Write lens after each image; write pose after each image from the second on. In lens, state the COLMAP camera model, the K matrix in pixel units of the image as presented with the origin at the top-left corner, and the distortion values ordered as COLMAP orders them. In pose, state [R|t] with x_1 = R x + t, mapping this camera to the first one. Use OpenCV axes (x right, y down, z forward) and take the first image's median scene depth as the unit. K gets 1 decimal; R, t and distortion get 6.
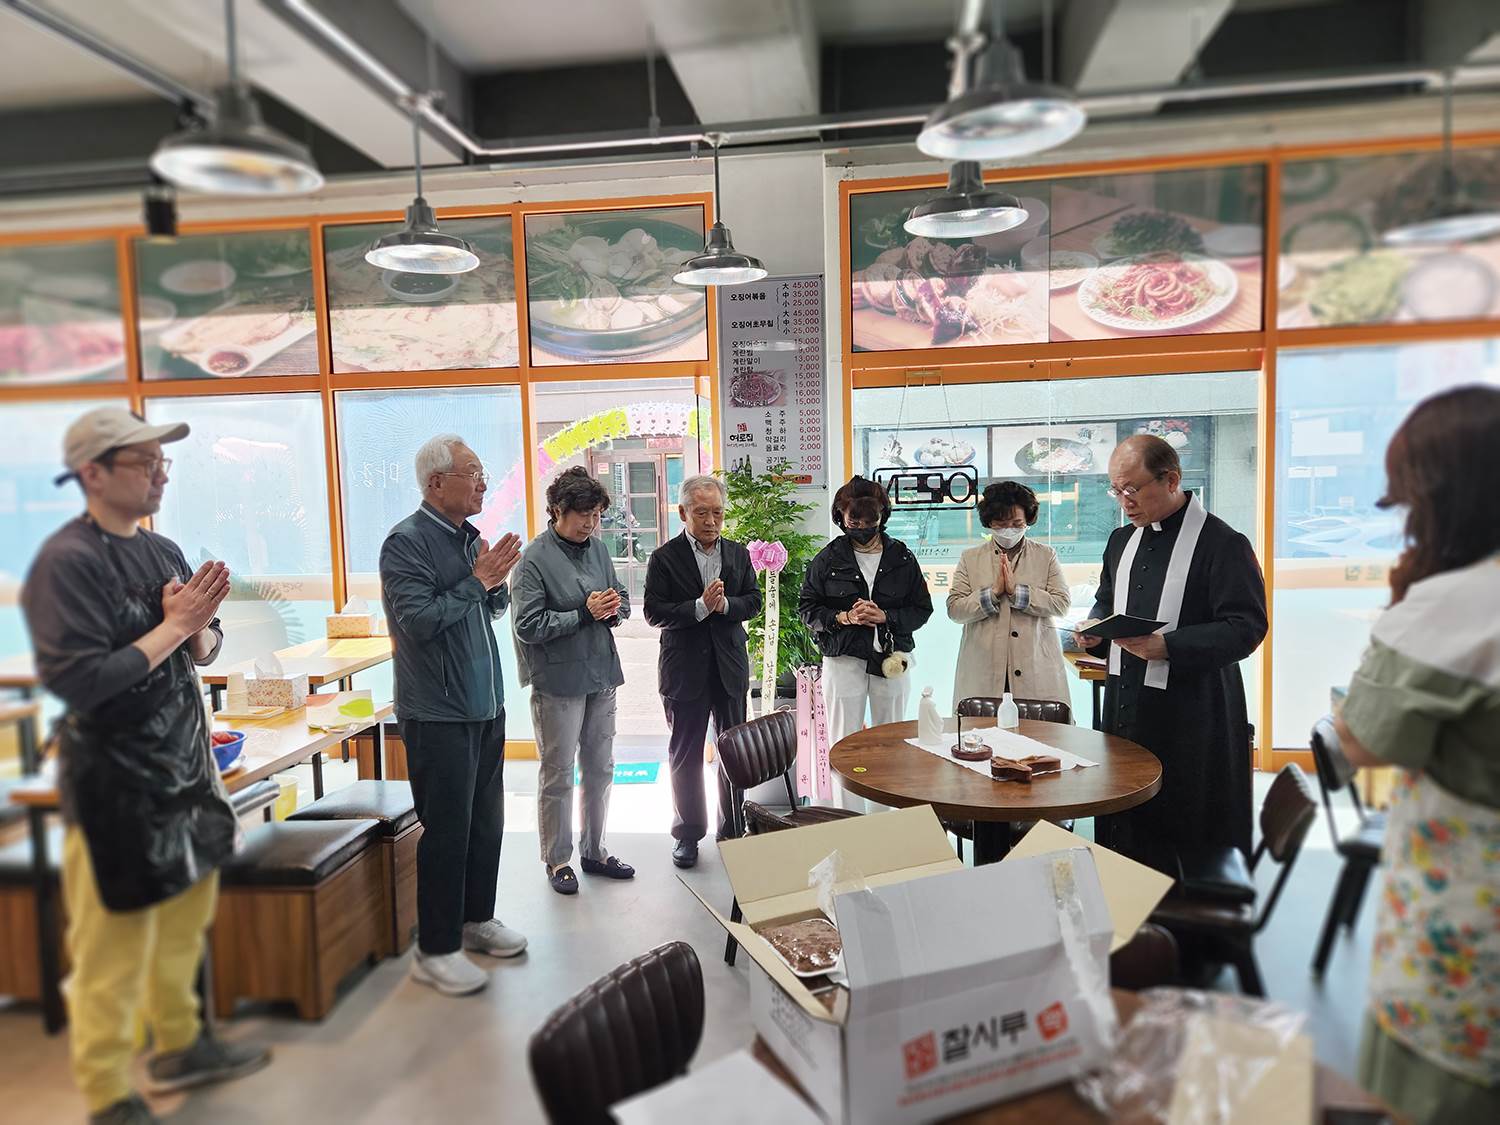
lens RADIAL K [[970.7, 0, 746.3], [0, 970.7, 560.5], [0, 0, 1]] dist [0.008167, -0.011629]
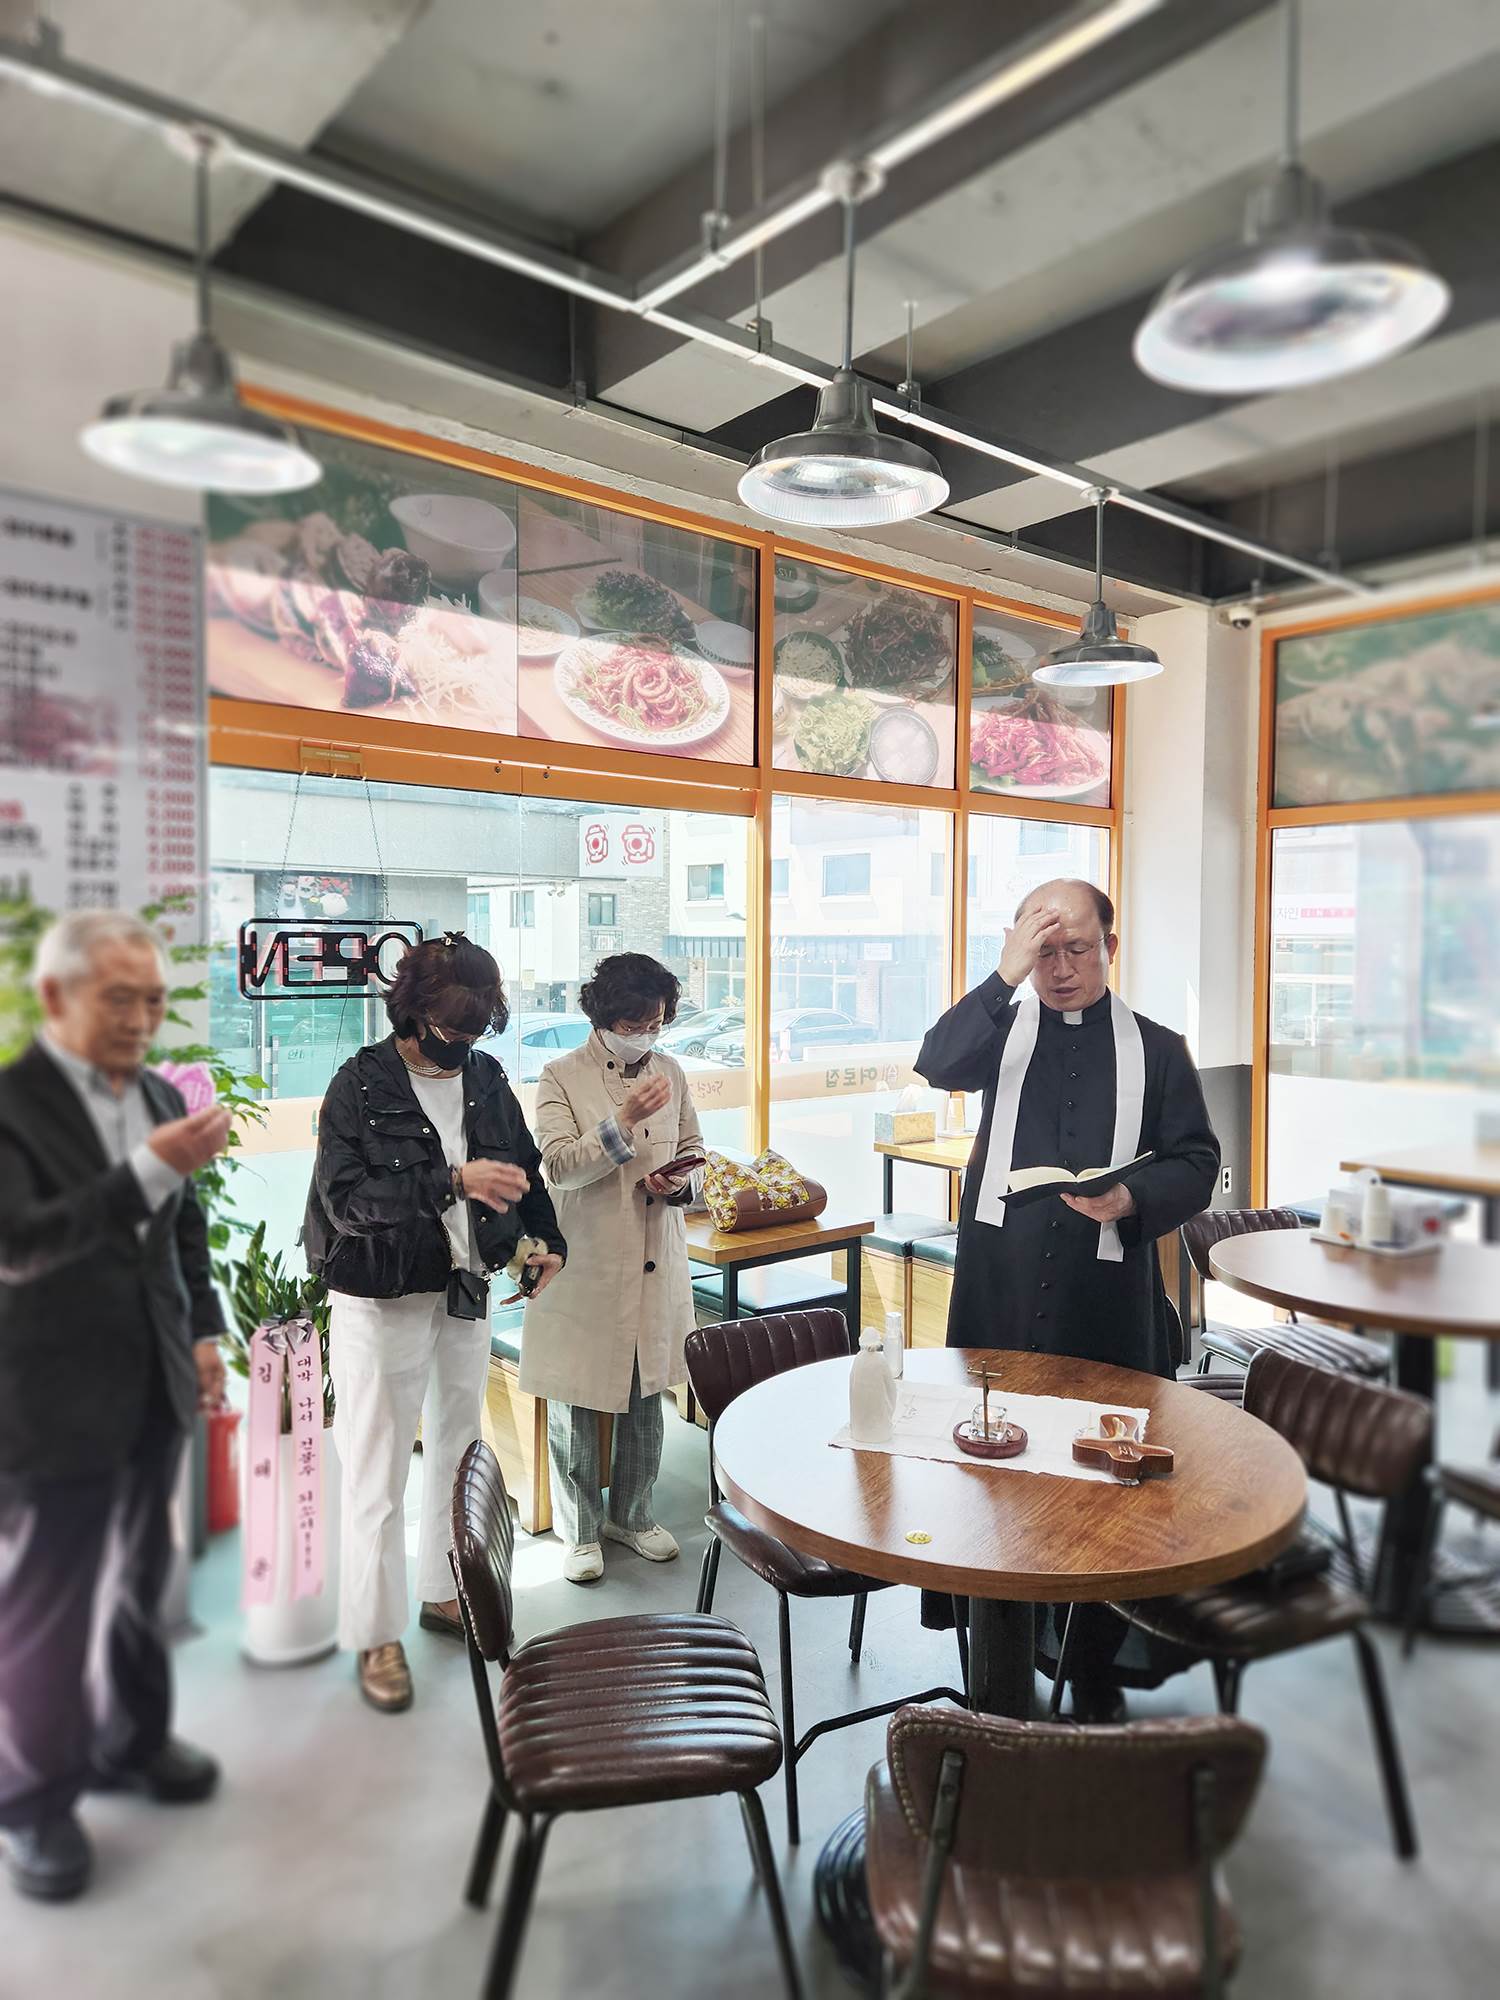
lens RADIAL K [[1294.2, 0, 754.0], [0, 1294.2, 998.8], [0, 0, 1]] dist [0.008167, -0.011629]
pose [[0.631054, 0.006056, 0.775715, -0.253006], [0.036550, 0.998627, -0.037531, -0.015299], [-0.774877, 0.052036, 0.629966, 0.359181]]
